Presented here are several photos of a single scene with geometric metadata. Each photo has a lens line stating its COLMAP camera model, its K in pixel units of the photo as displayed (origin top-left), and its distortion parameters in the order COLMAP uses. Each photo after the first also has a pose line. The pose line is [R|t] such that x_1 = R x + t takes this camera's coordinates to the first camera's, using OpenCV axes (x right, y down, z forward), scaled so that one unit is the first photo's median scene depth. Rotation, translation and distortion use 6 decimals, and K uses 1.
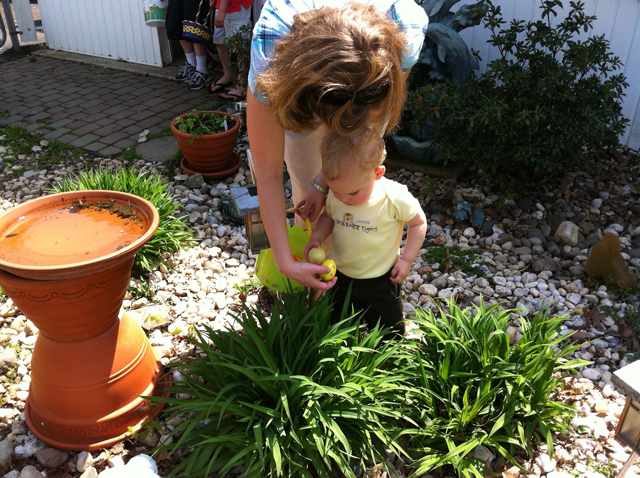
lens RADIAL K [[576.2, 0, 297.7], [0, 576.2, 229.9], [0, 0, 1]] dist [0.077809, -0.249566]
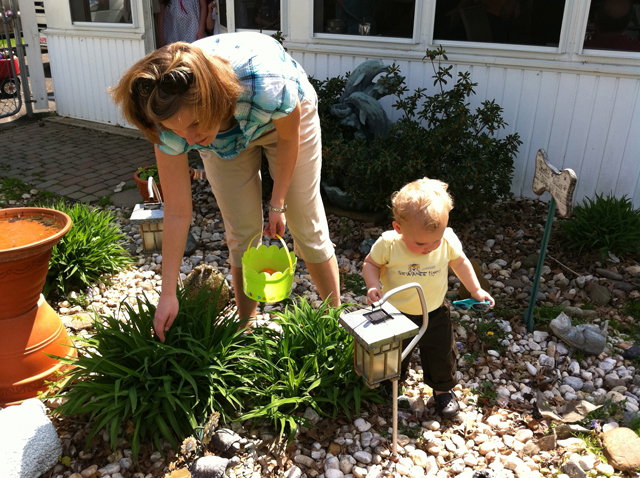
lens RADIAL K [[591.9, 0, 320.0], [0, 591.9, 239.0], [0, 0, 1]] dist [0.044655, -0.194871]
pose [[0.999480, 0.019497, -0.025681, 0.210436], [-0.022467, 0.992400, -0.120981, 0.094780], [0.023127, 0.121495, 0.992323, -0.176442]]
